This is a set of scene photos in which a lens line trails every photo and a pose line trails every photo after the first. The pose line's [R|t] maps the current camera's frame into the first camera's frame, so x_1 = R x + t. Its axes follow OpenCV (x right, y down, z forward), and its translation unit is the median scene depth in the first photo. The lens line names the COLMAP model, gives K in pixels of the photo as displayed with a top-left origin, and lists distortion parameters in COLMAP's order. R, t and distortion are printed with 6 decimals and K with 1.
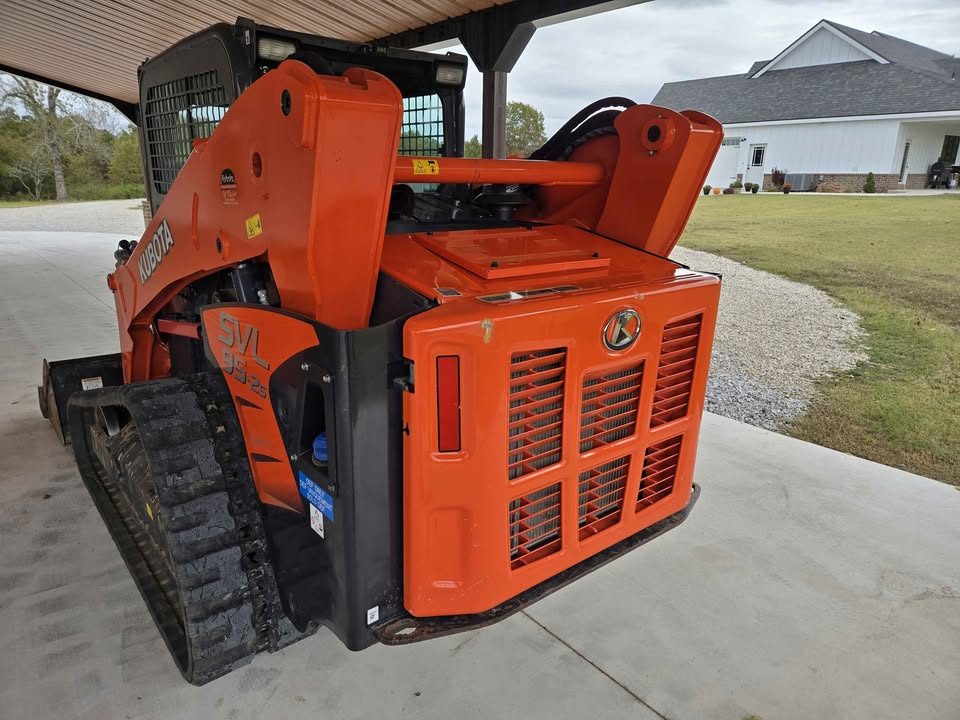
lens RADIAL K [[644.2, 0, 477.7], [0, 644.2, 371.6], [0, 0, 1]] dist [0.049415, -0.026076]
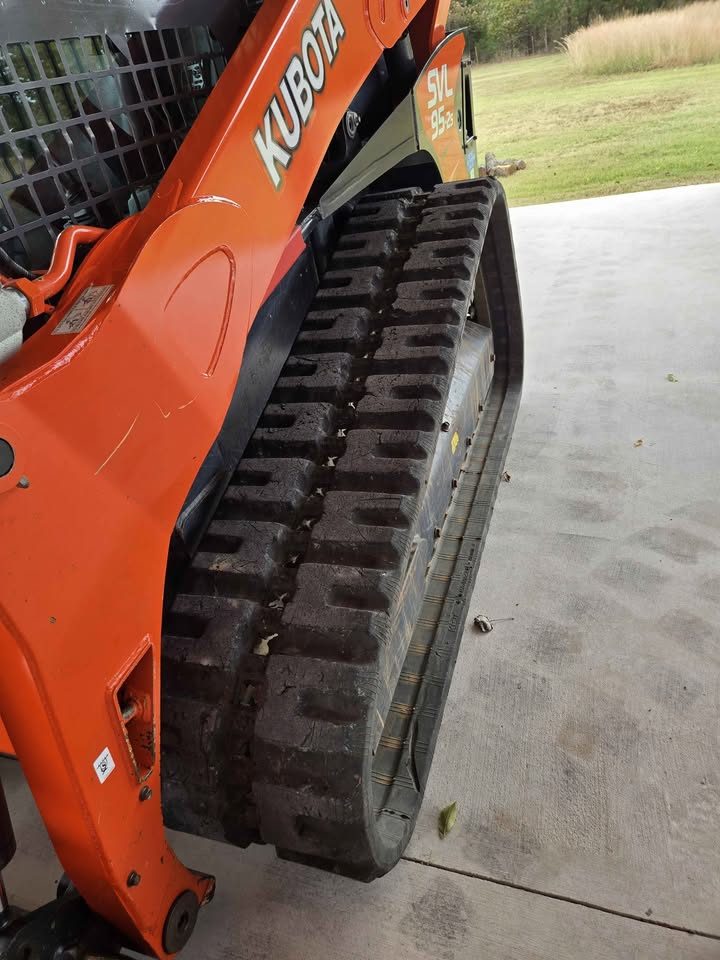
lens RADIAL K [[644.2, 0, 334.2], [0, 644.2, 470.1], [0, 0, 1]] dist [0.049415, -0.026076]
pose [[-0.505898, -0.386081, 0.771368, -1.436524], [0.428906, 0.663275, 0.613275, -0.395390], [-0.748403, 0.641099, -0.169957, 1.763438]]
